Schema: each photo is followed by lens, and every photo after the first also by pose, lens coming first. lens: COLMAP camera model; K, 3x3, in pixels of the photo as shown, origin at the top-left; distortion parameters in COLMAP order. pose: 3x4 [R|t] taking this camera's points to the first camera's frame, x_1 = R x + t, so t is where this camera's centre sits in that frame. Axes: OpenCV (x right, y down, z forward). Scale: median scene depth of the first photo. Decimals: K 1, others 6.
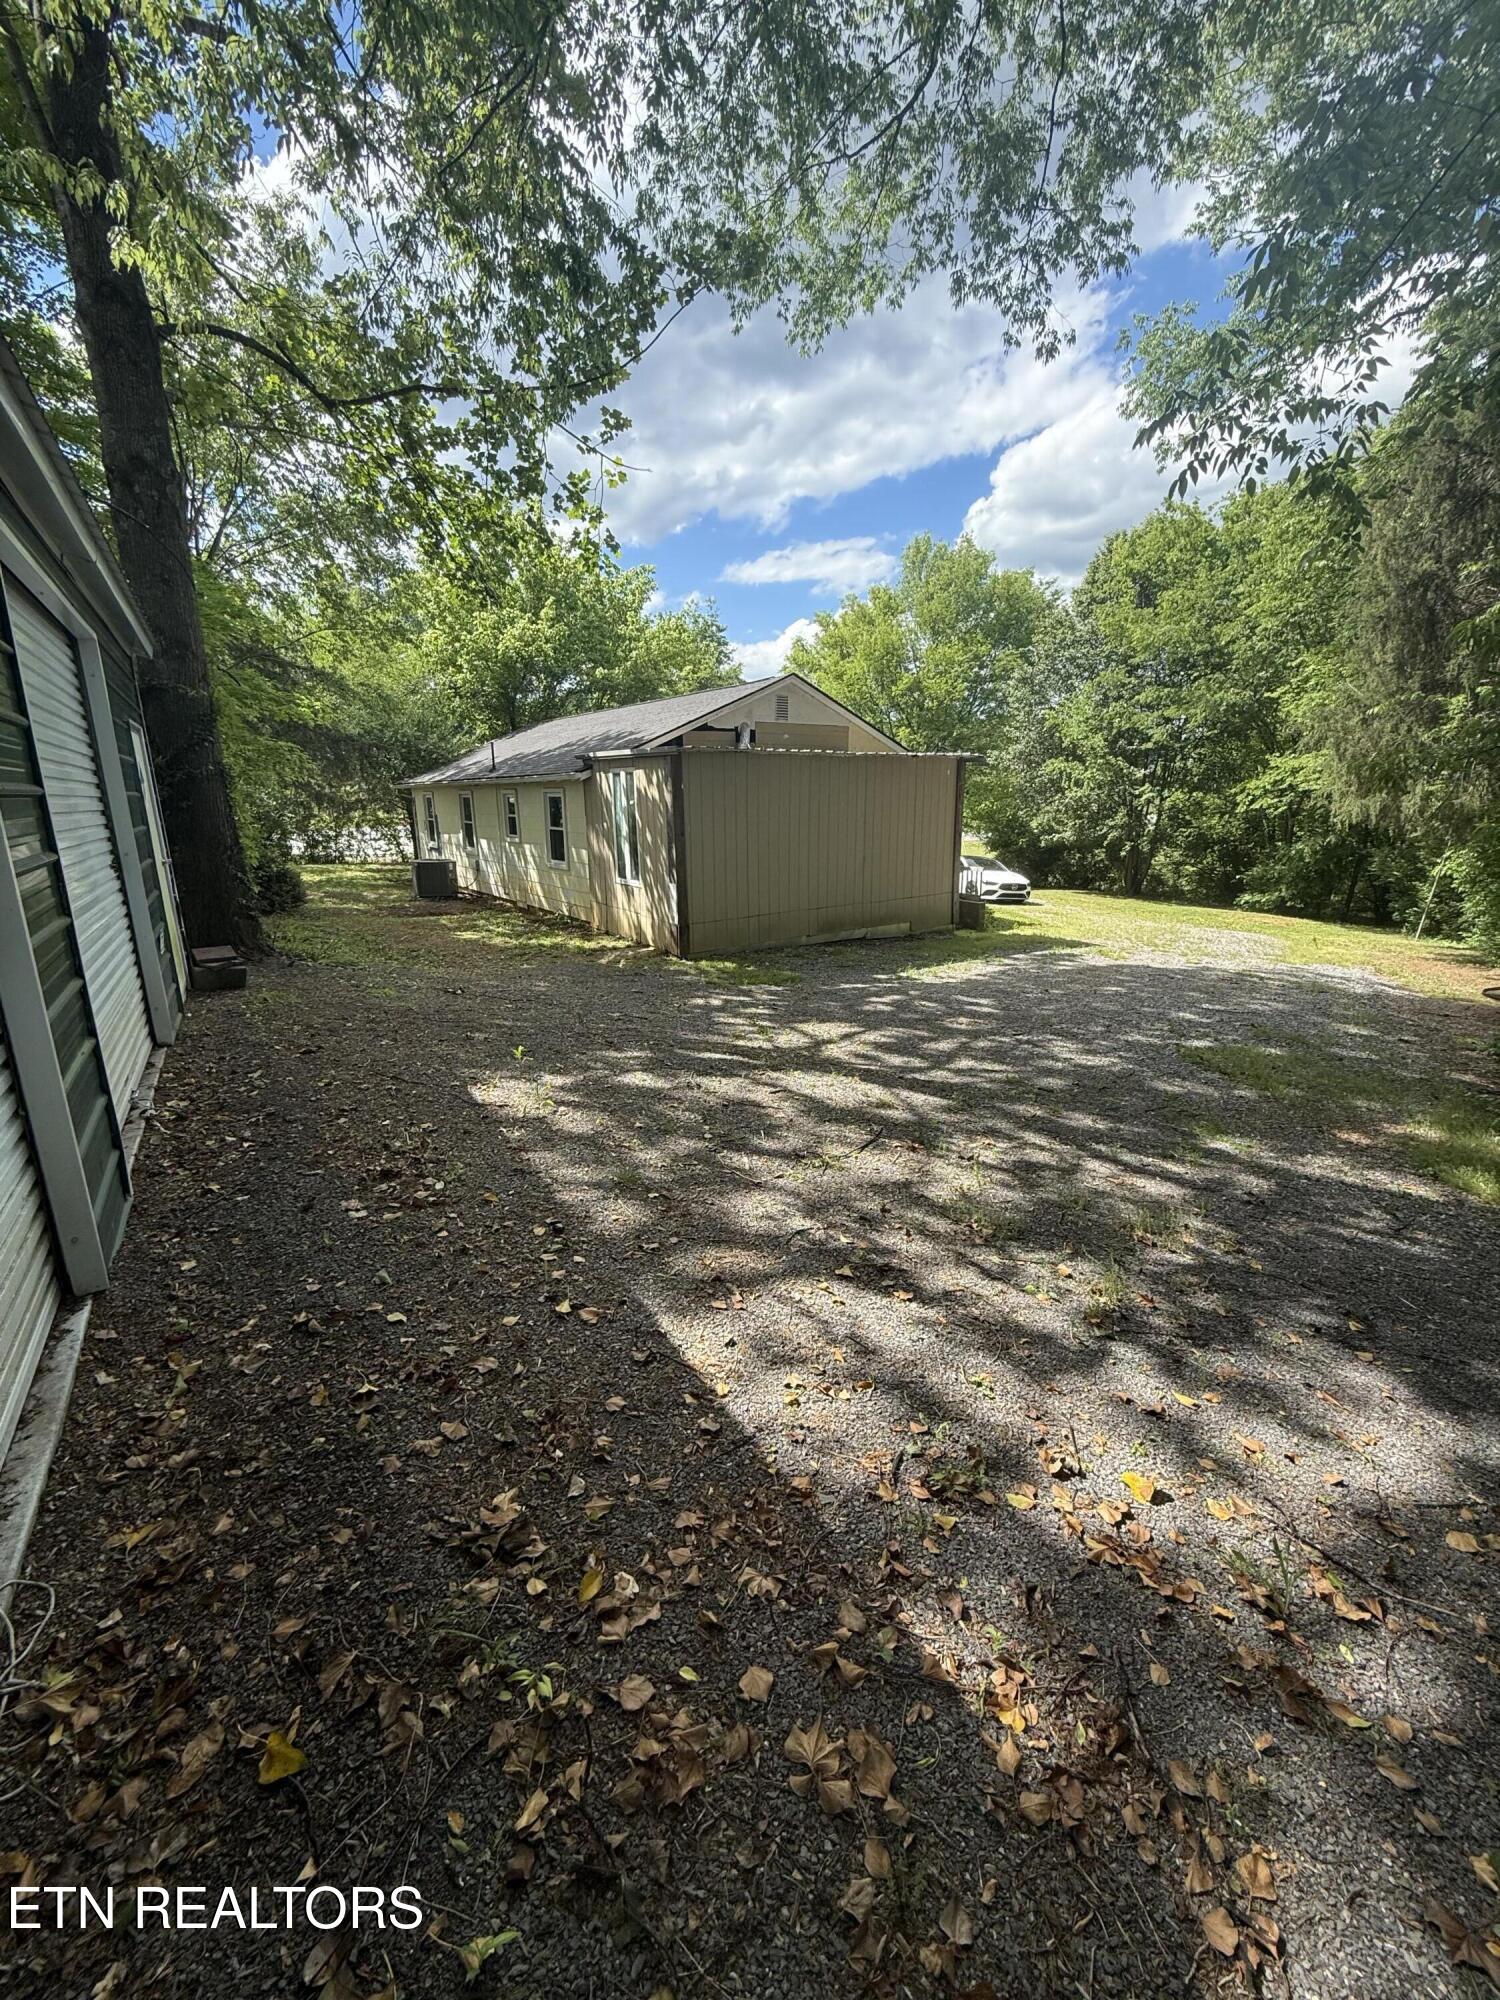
lens RADIAL K [[795.8, 0, 756.4], [0, 795.8, 994.8], [0, 0, 1]] dist [0.000495, -0.000231]
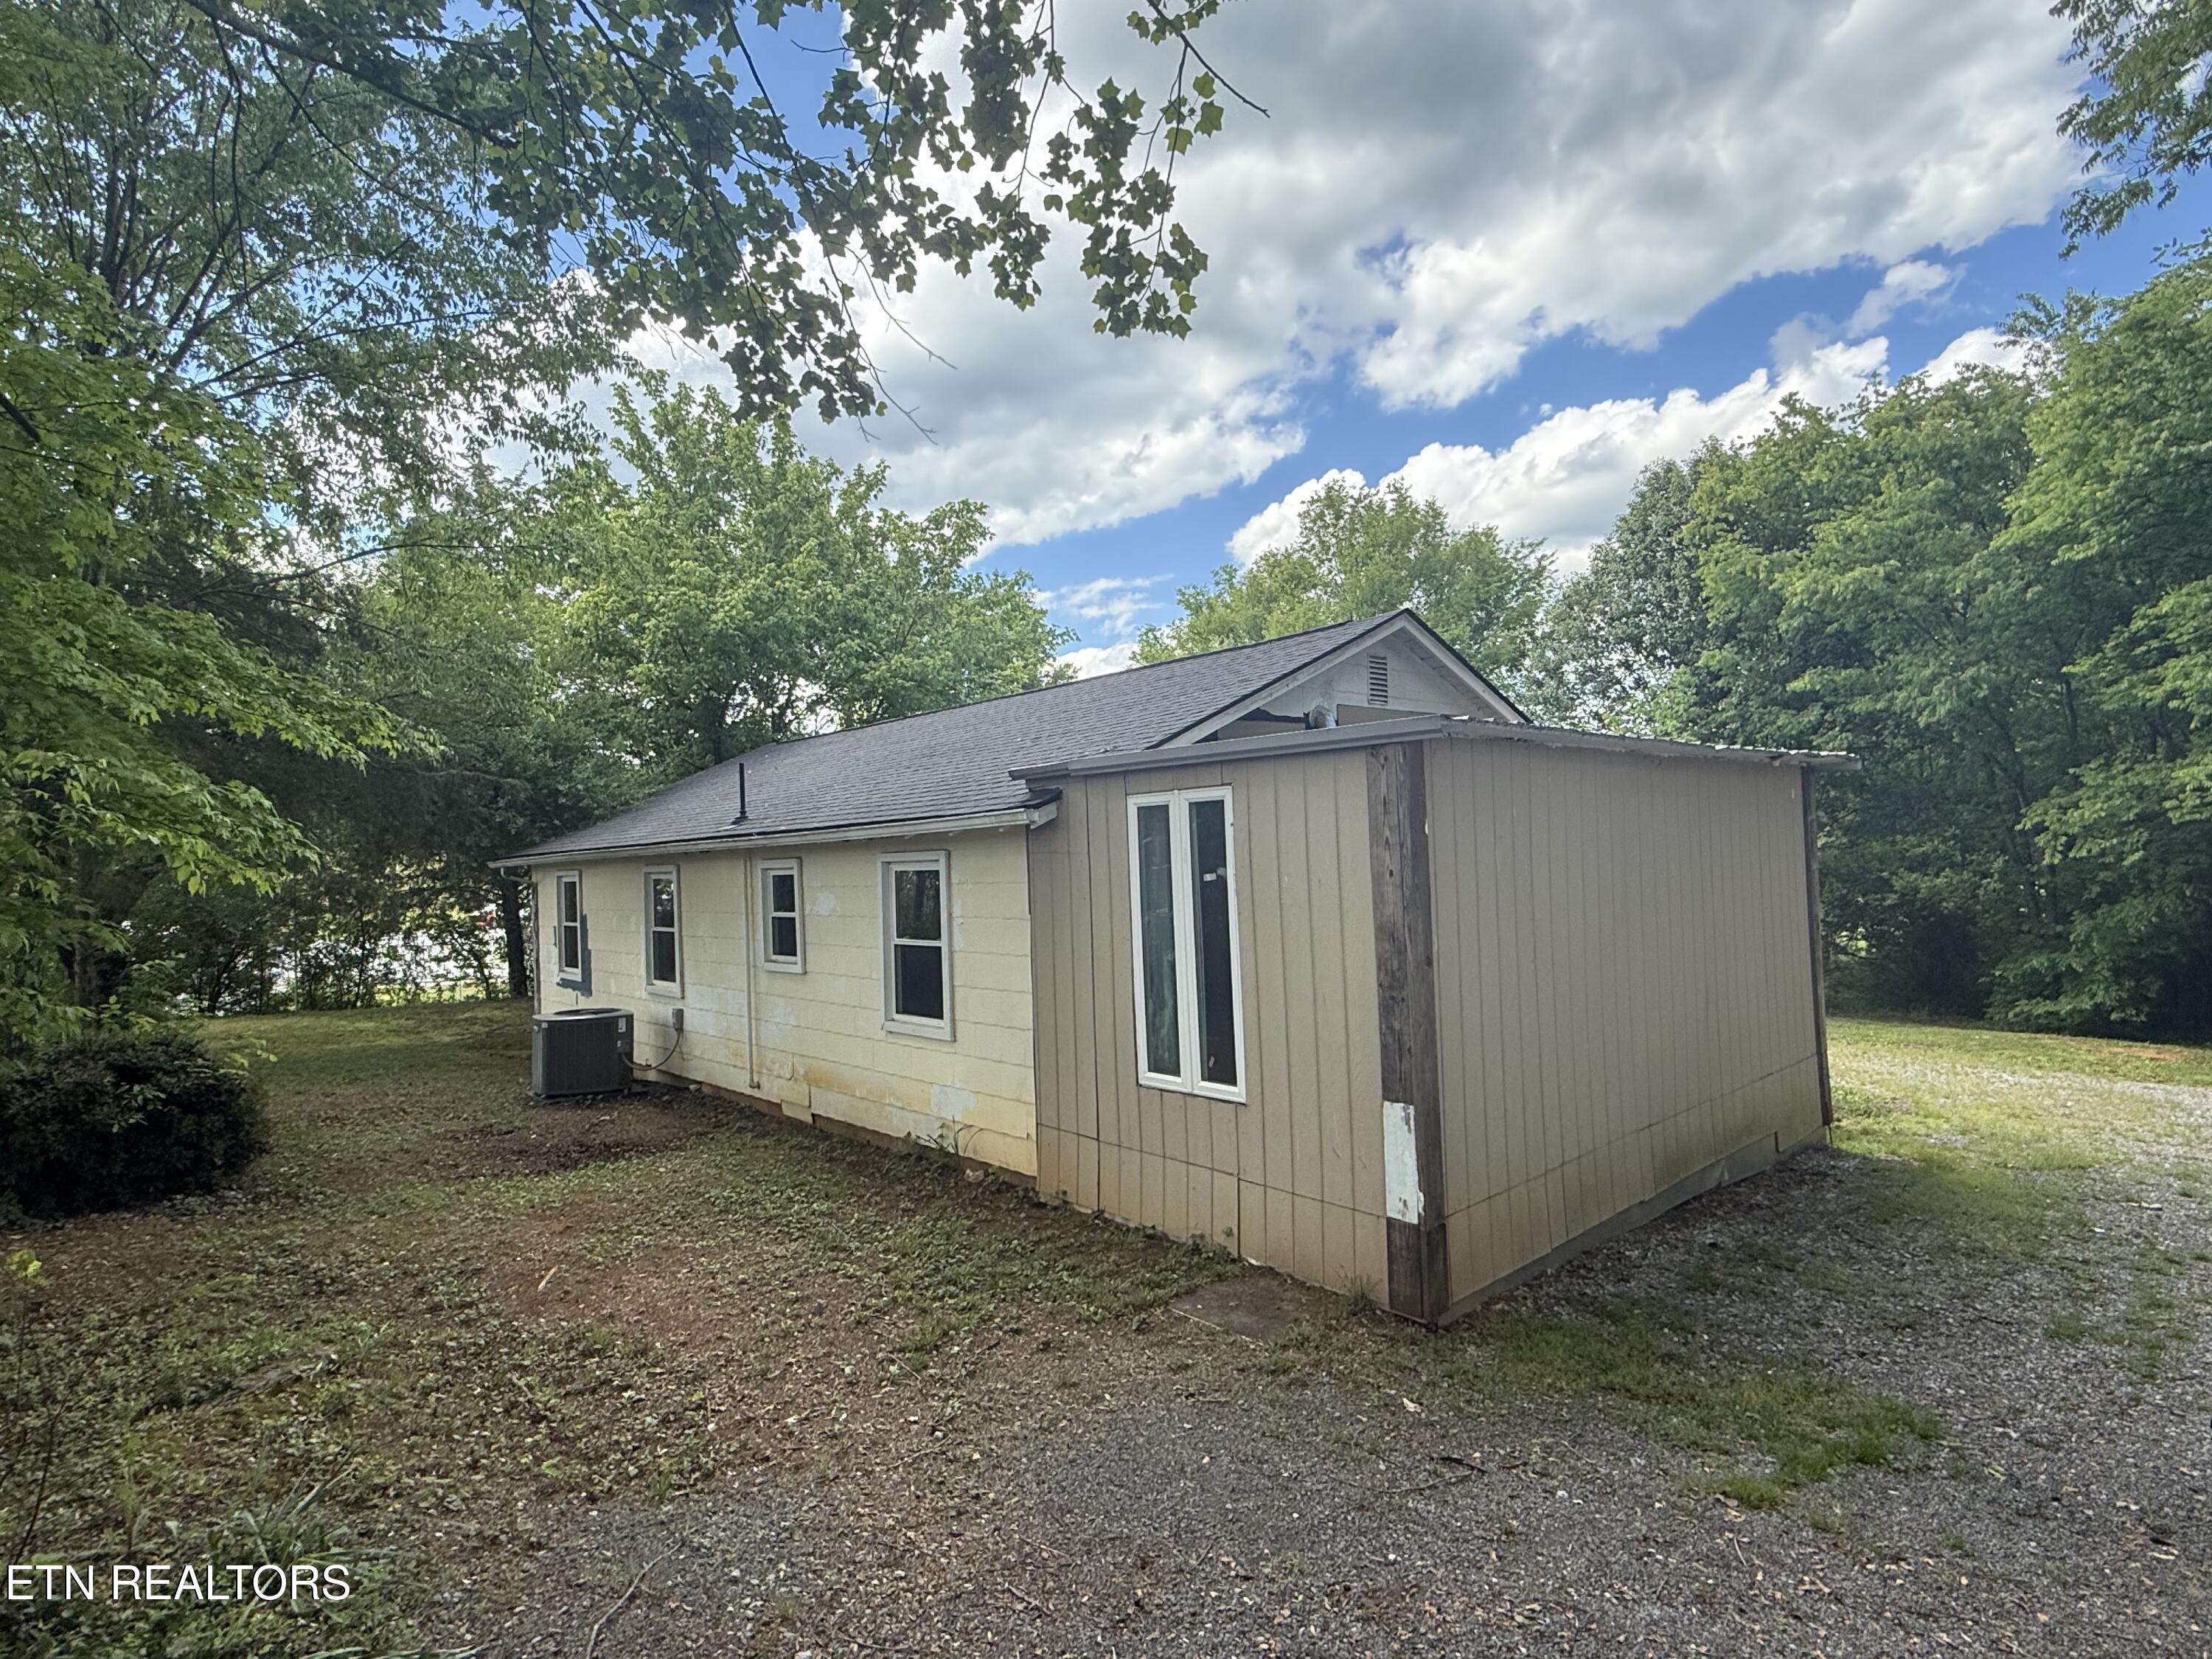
lens RADIAL K [[1140.1, 0, 1106.0], [0, 1140.1, 829.5], [0, 0, 1]] dist [-0.014316, -0.000075]
pose [[0.994287, -0.024423, 0.103906, -0.132636], [0.051725, 0.961778, -0.268900, -0.061690], [-0.093367, 0.272738, 0.957547, 0.244302]]
